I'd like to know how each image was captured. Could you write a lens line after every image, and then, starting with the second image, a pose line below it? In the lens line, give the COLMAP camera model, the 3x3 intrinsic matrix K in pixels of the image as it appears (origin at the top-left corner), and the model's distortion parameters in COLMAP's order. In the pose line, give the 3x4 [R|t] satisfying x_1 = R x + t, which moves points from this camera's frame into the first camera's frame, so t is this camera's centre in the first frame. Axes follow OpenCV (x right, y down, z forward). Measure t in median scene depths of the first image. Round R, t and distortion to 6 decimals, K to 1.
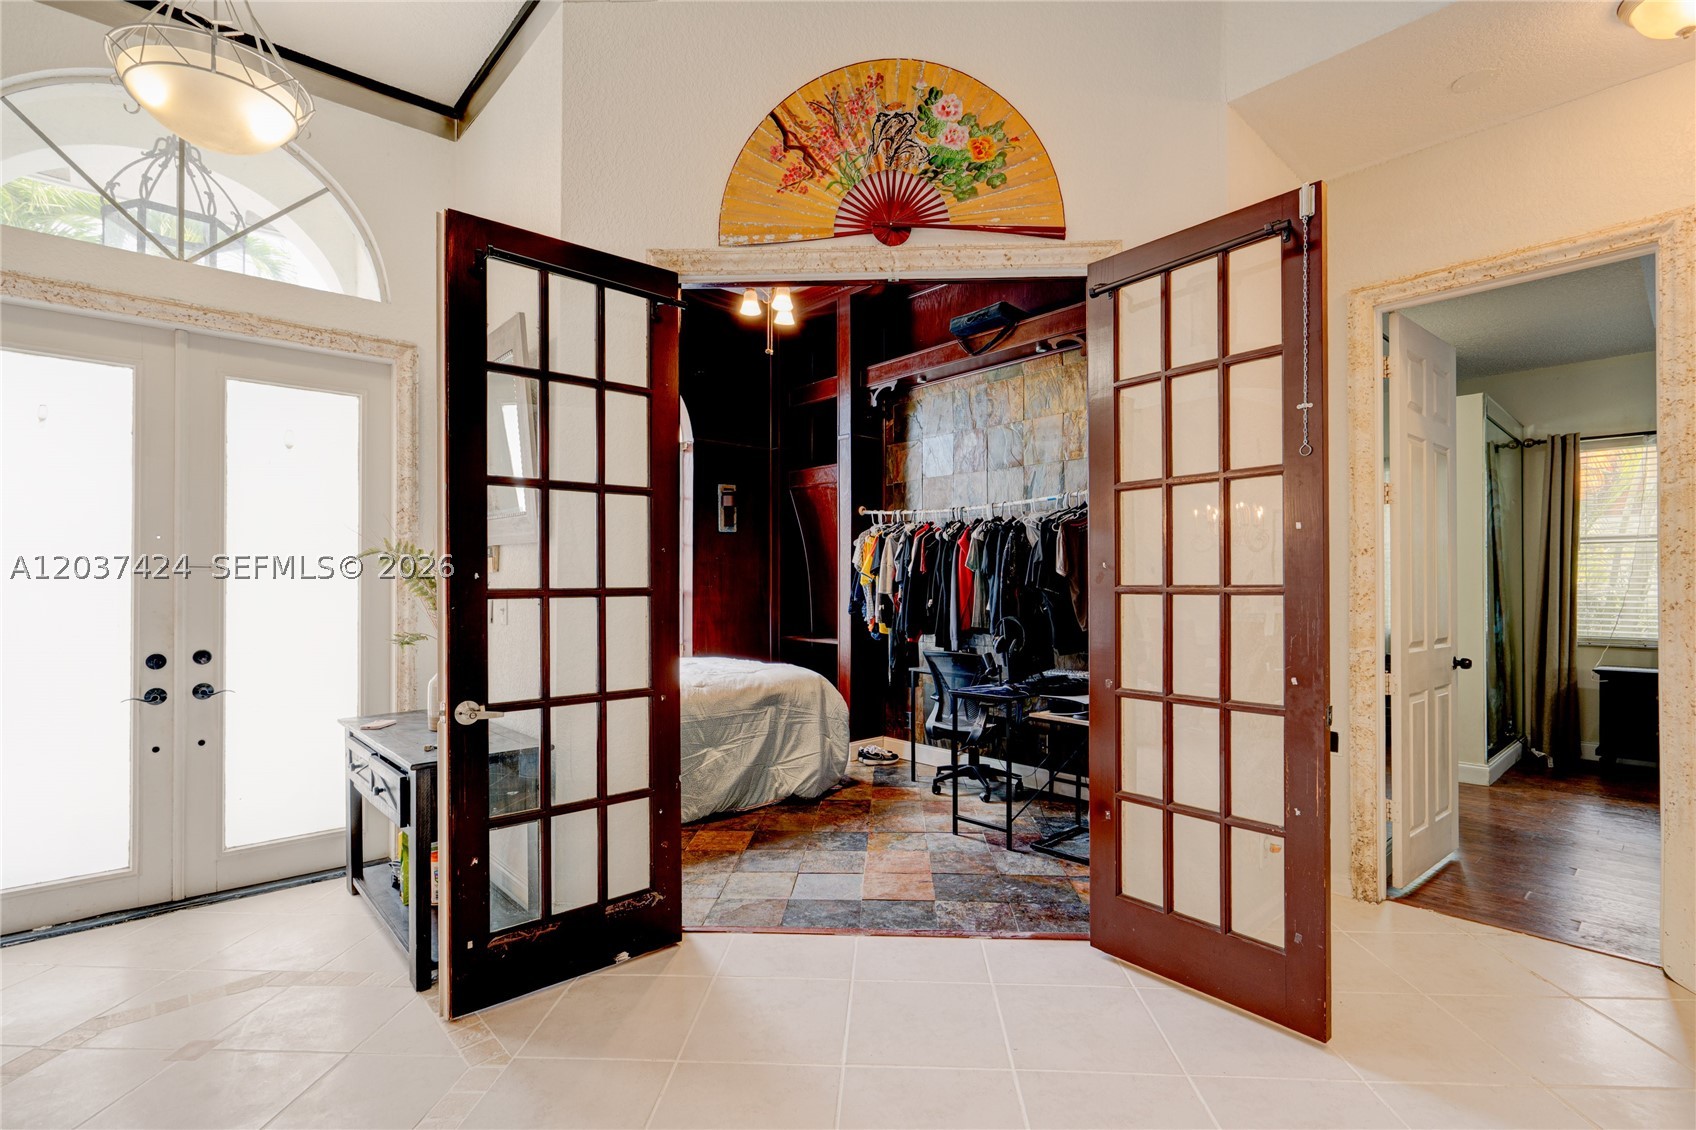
lens RADIAL K [[788.9, 0, 889.8], [0, 788.9, 589.7], [0, 0, 1]] dist [-0.003803, 0.001977]
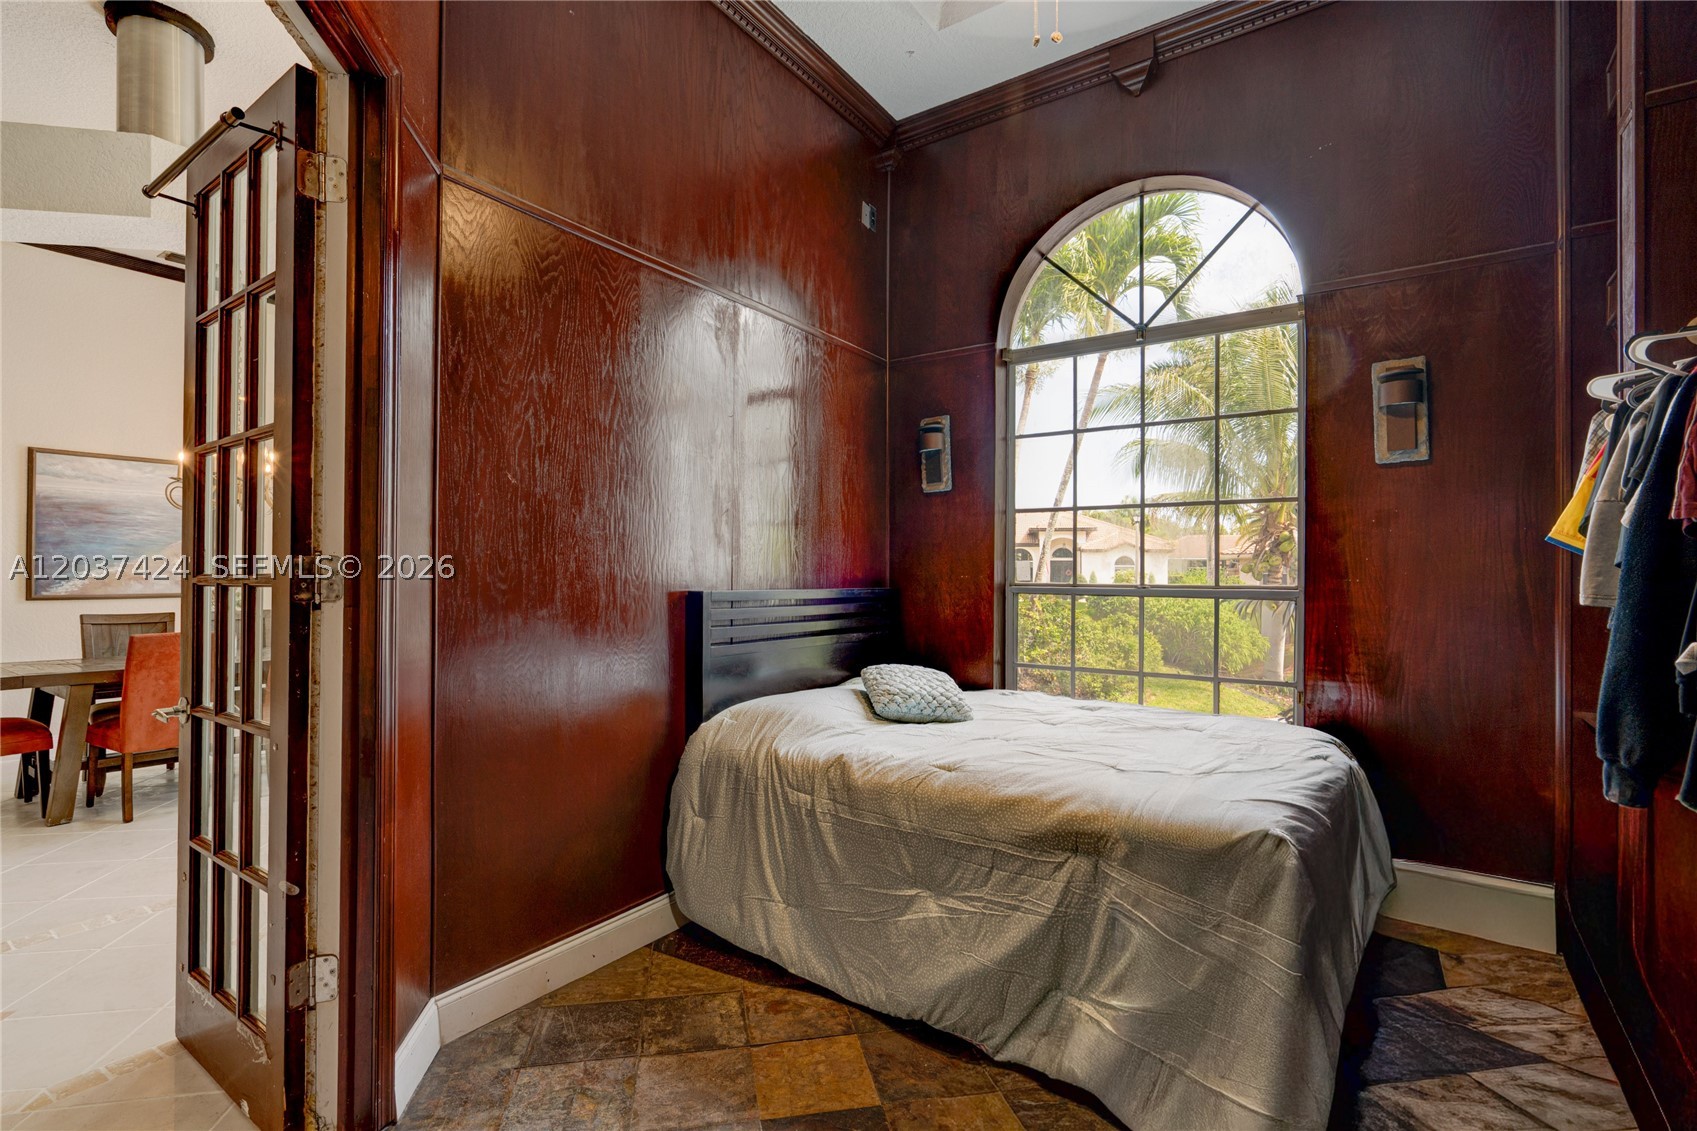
lens RADIAL K [[789.4, 0, 841.0], [0, 789.4, 572.7], [0, 0, 1]] dist [-0.003803, 0.001977]
pose [[0.177328, -0.002248, -0.984149, 0.233120], [-0.007229, 0.999967, -0.003586, -0.005162], [0.984125, 0.007751, 0.177306, 0.731597]]
